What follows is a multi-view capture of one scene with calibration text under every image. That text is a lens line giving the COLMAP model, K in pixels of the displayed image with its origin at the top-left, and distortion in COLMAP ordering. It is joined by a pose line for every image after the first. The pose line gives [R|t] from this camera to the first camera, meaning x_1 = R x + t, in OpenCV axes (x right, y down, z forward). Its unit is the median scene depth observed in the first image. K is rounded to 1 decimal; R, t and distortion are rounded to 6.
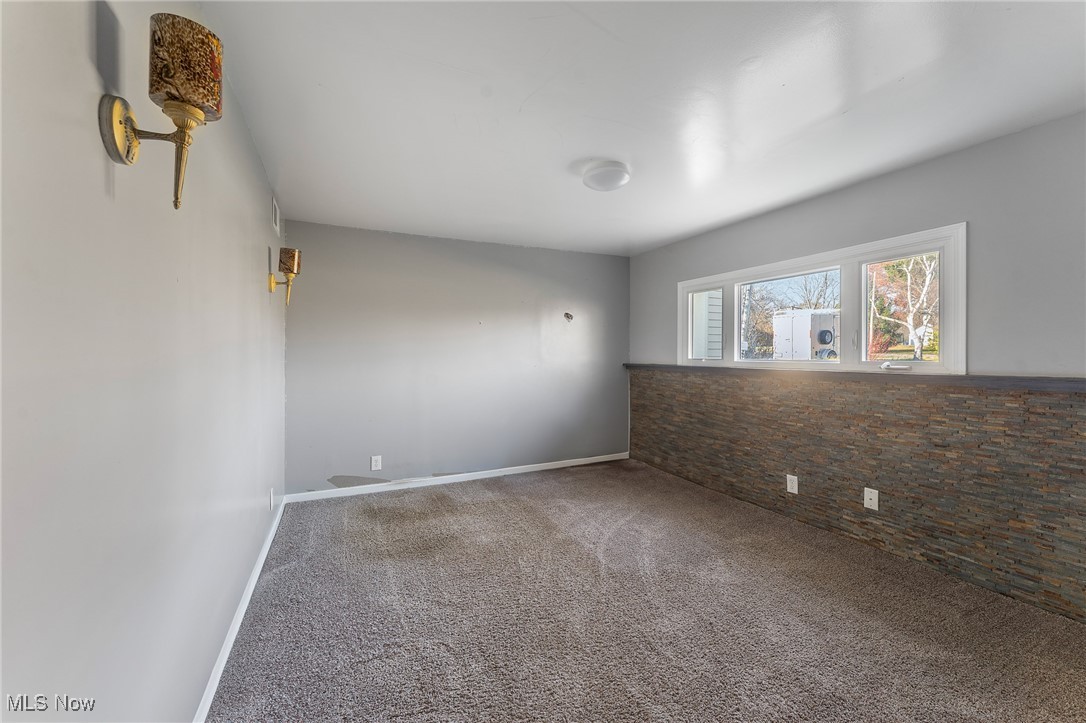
lens RADIAL K [[436.5, 0, 546.6], [0, 436.5, 362.6], [0, 0, 1]] dist [-0.000328, -0.000148]
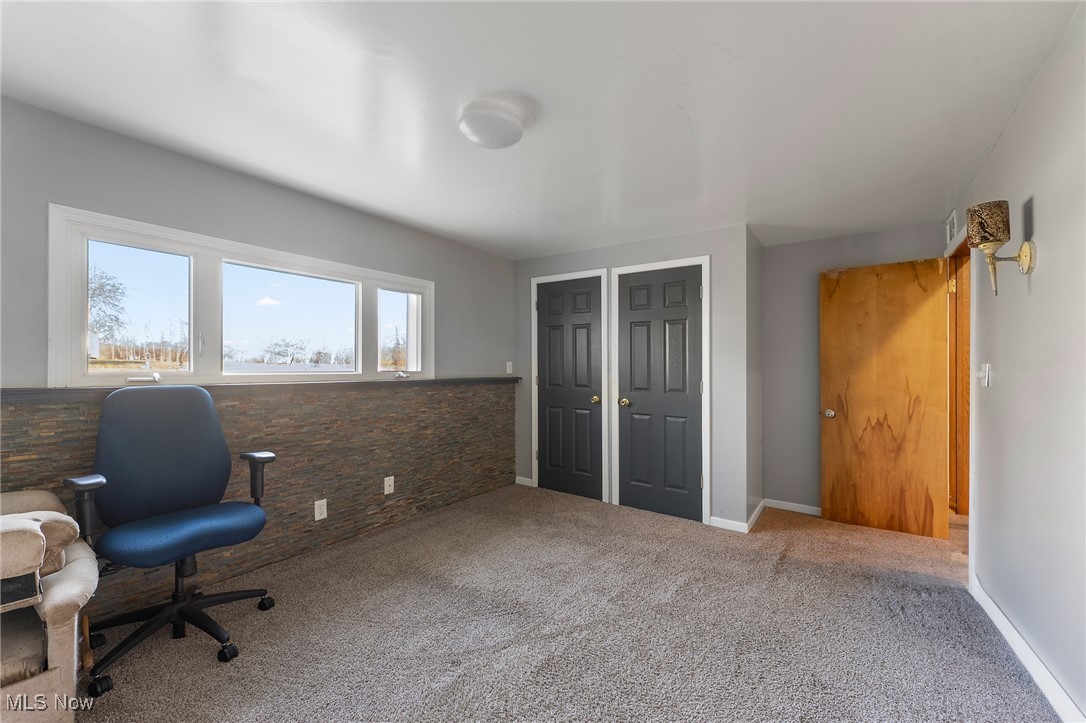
lens RADIAL K [[436.5, 0, 546.6], [0, 436.5, 362.6], [0, 0, 1]] dist [-0.000328, -0.000148]
pose [[-0.481889, -0.001389, 0.876231, -0.518416], [0.006450, 0.999966, 0.005132, -0.030301], [-0.876209, 0.008125, -0.481863, 1.180687]]
